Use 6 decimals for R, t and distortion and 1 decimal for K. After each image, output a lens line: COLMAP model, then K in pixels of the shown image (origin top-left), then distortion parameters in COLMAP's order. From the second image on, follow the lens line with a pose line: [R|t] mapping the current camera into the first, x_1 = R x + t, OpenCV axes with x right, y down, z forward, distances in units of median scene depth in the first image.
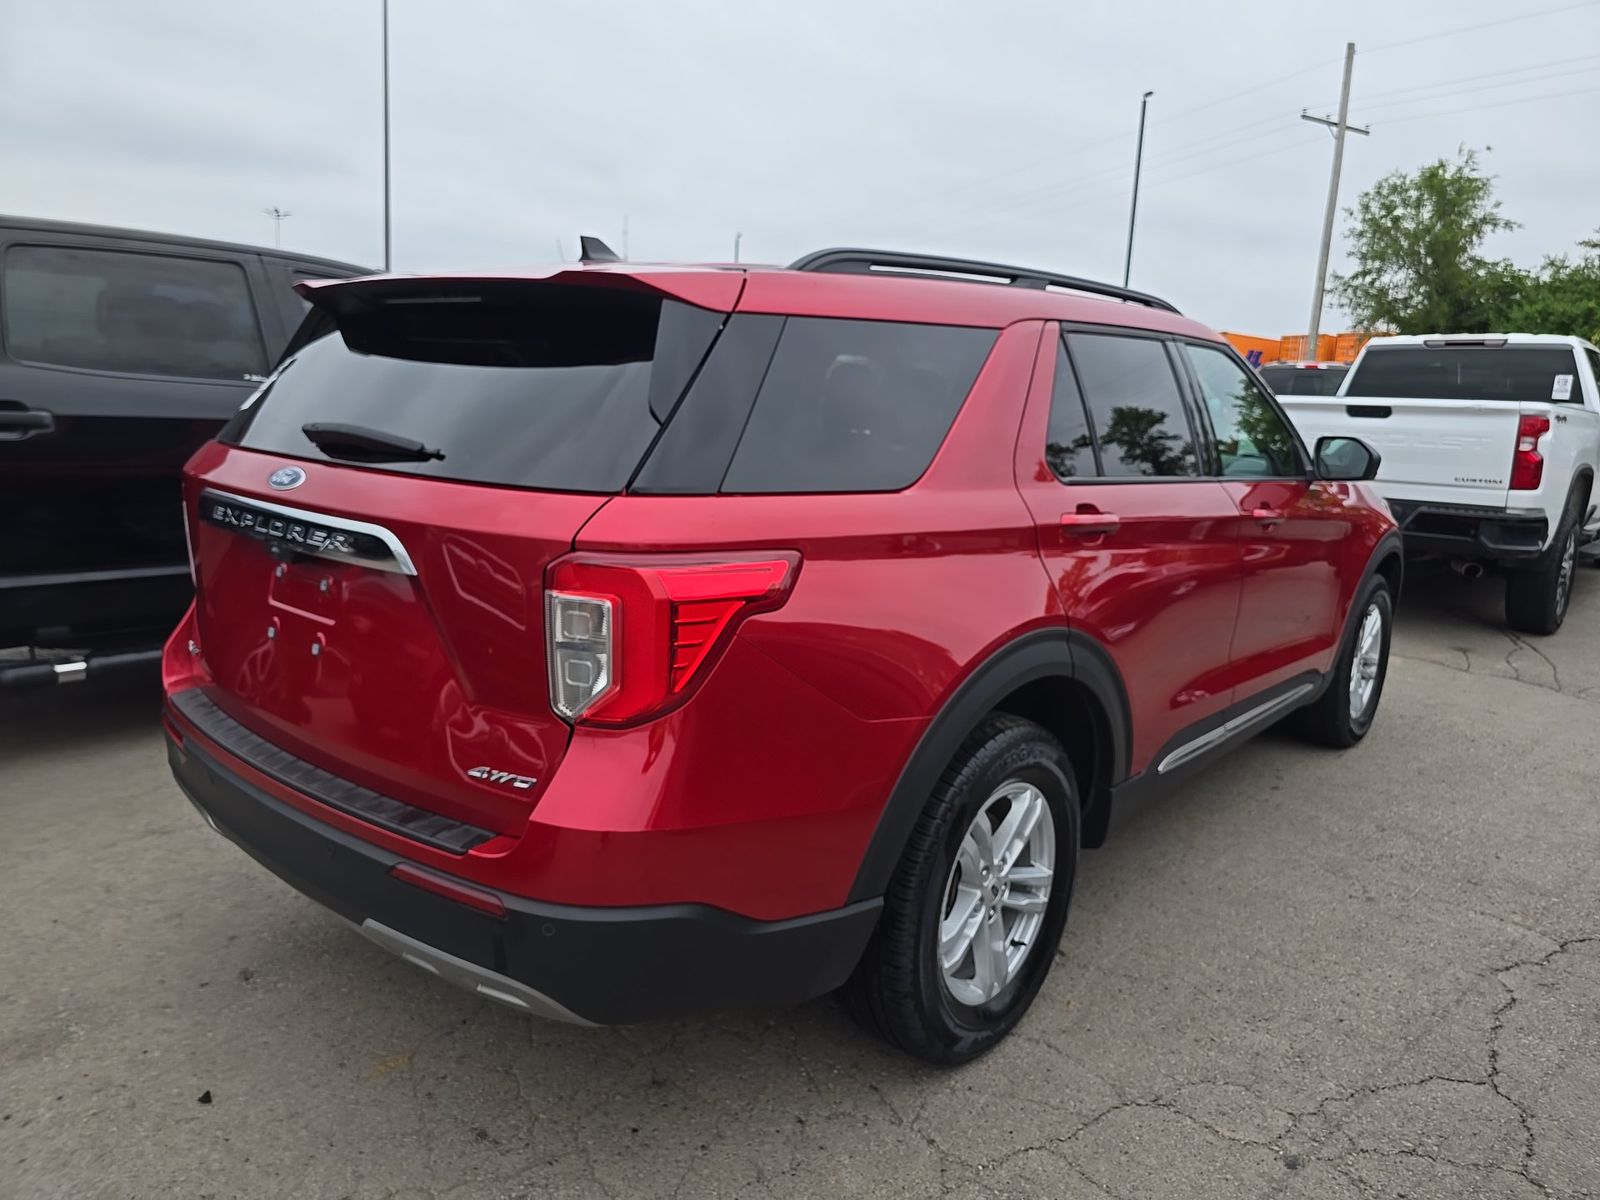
lens RADIAL K [[1079.7, 0, 800.0], [0, 1079.7, 600.0], [0, 0, 1]] dist [0.058573, -0.066032]
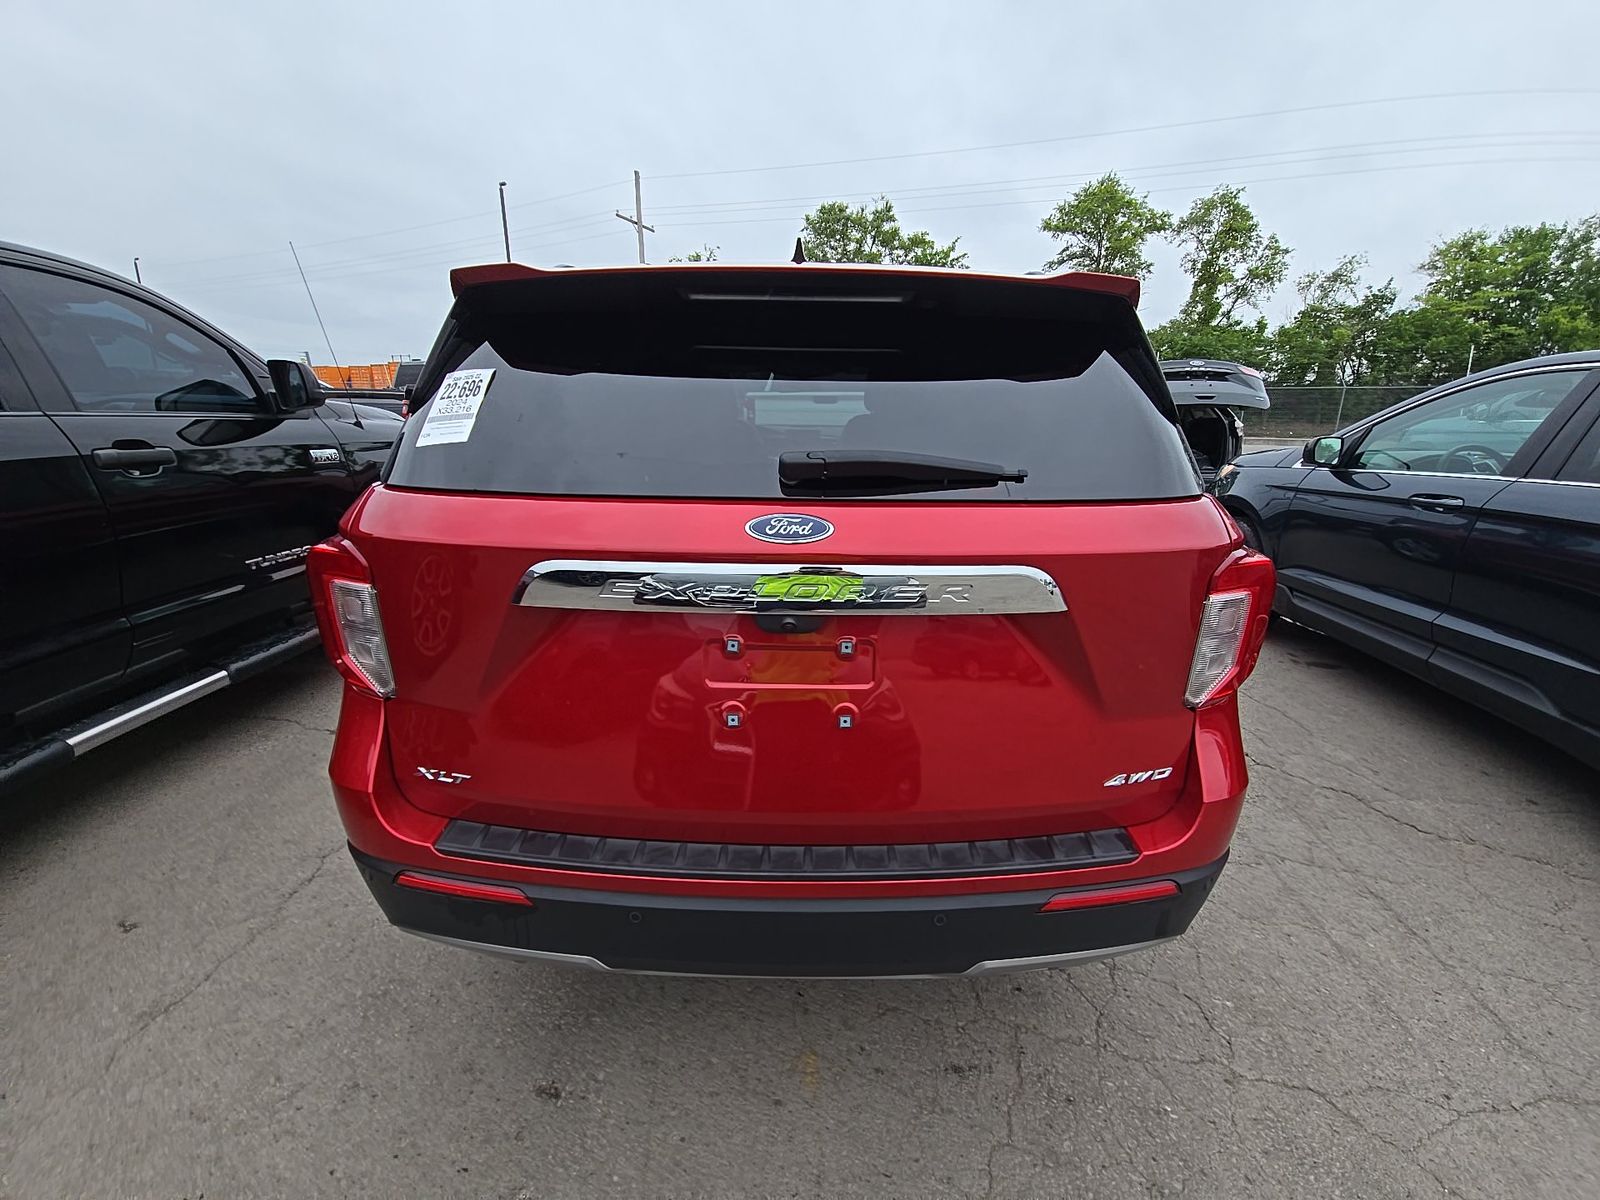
lens RADIAL K [[644.7, 0, 800.0], [0, 644.7, 600.0], [0, 0, 1]] dist [-0.001098, -0.000070]
pose [[0.761235, -0.220956, 0.609672, -0.778775], [0.140558, 0.974030, 0.177506, -0.145735], [-0.633060, -0.049430, 0.772523, 0.654744]]
